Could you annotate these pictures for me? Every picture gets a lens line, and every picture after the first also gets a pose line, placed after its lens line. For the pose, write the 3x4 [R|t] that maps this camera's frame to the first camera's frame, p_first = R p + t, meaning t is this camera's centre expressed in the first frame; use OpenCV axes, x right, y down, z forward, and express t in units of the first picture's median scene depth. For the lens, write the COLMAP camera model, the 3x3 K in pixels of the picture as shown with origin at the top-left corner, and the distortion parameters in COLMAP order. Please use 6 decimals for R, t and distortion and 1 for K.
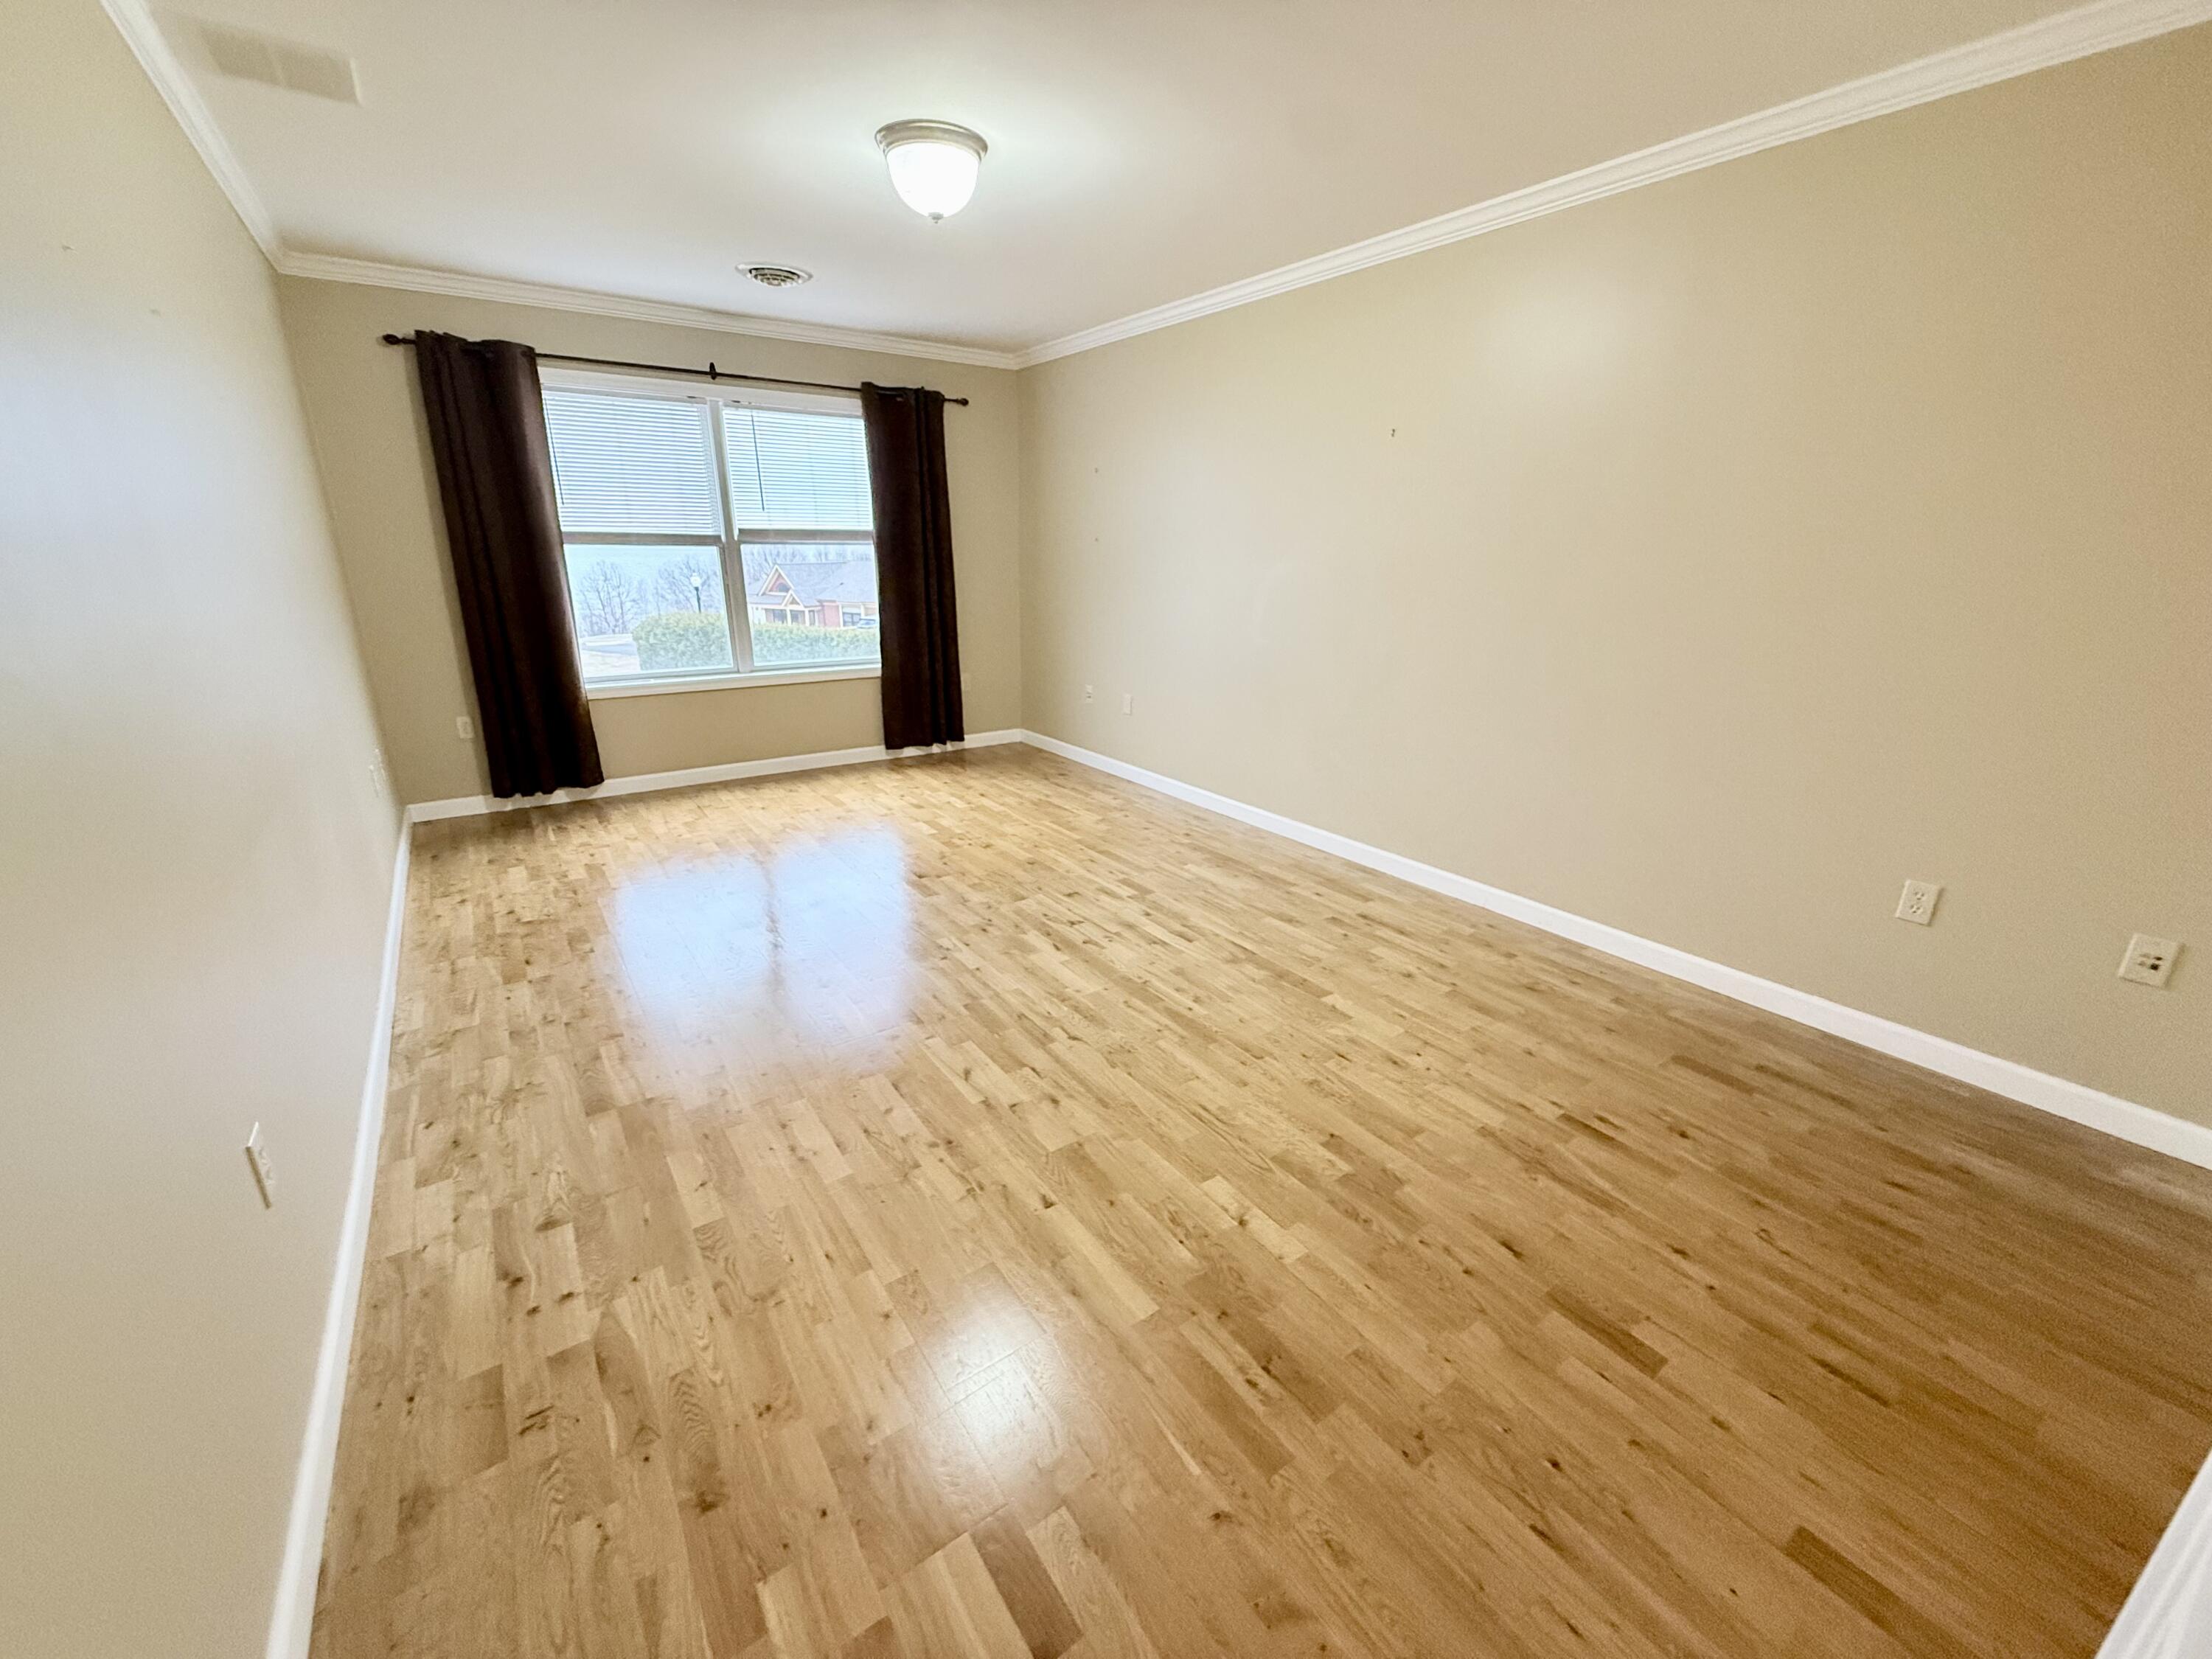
lens RADIAL K [[877.5, 0, 1101.8], [0, 877.5, 831.7], [0, 0, 1]] dist [-0.000495, 0.000034]
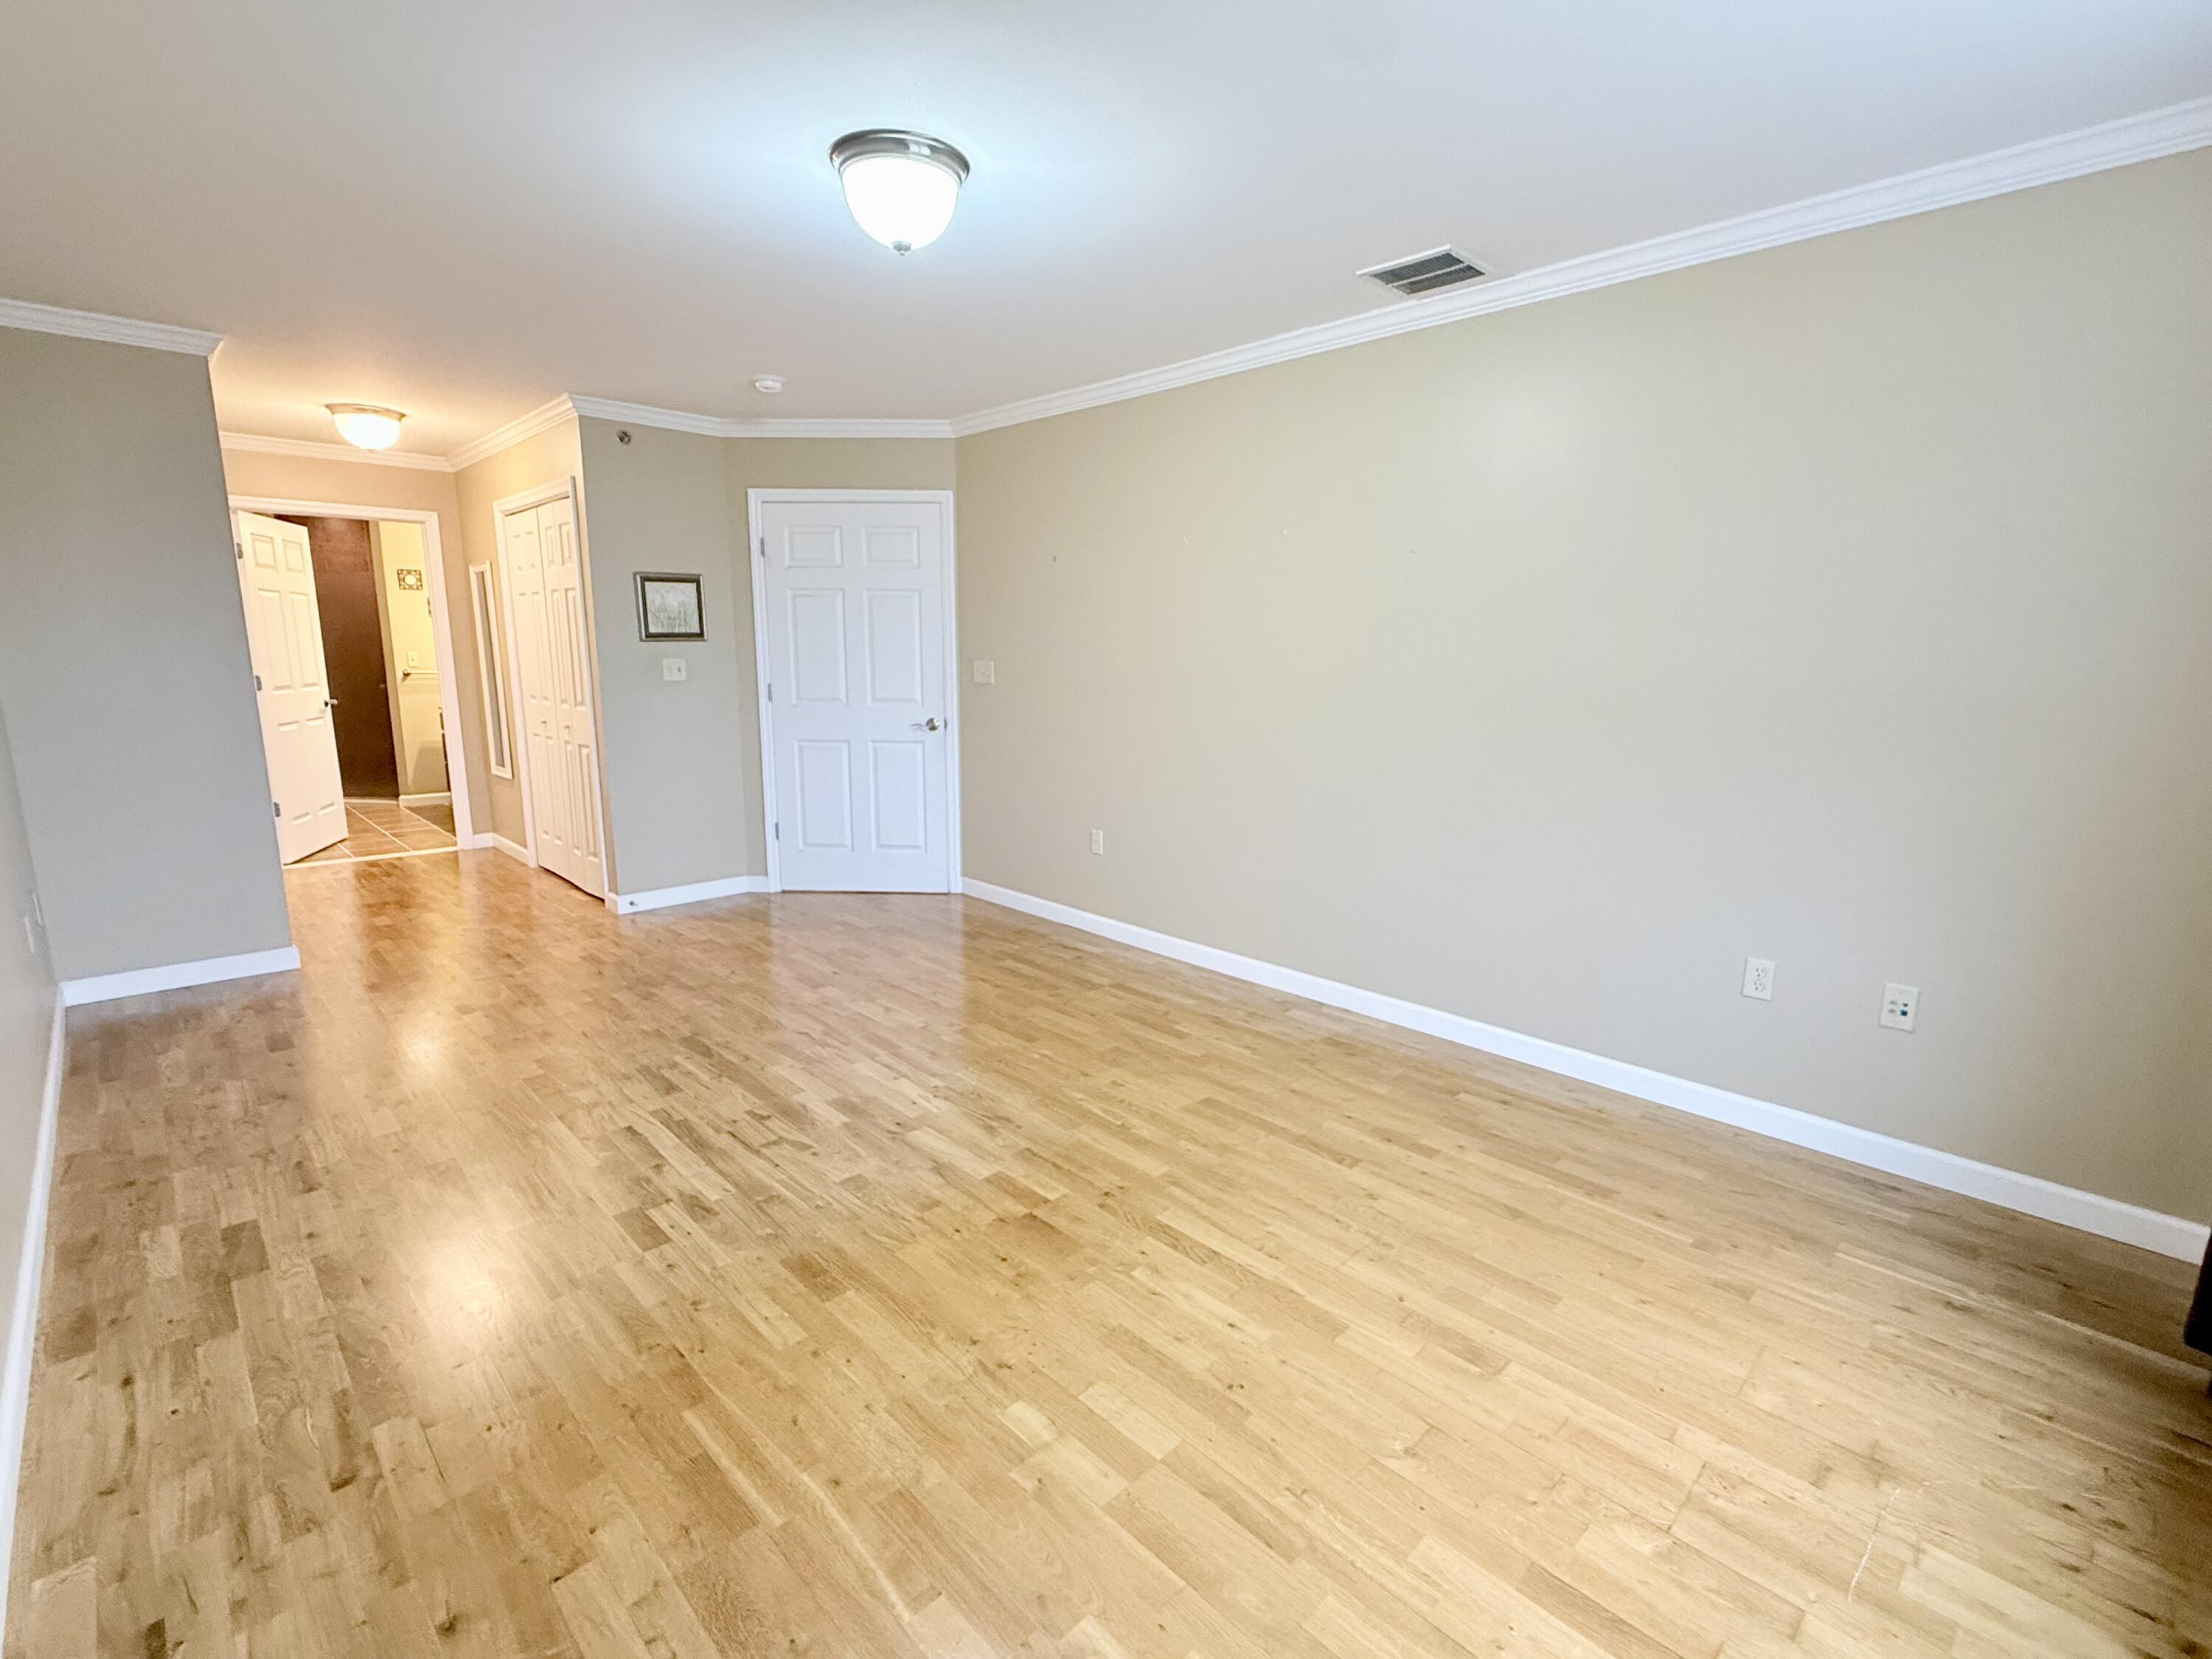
lens RADIAL K [[1005.0, 0, 1109.2], [0, 1005.0, 832.5], [0, 0, 1]] dist [0.002067, 0.000684]
pose [[-0.985961, 0.013950, -0.166391, -0.192144], [-0.068863, 0.873839, 0.481315, -0.616984], [0.152113, 0.486016, -0.860610, 1.847649]]
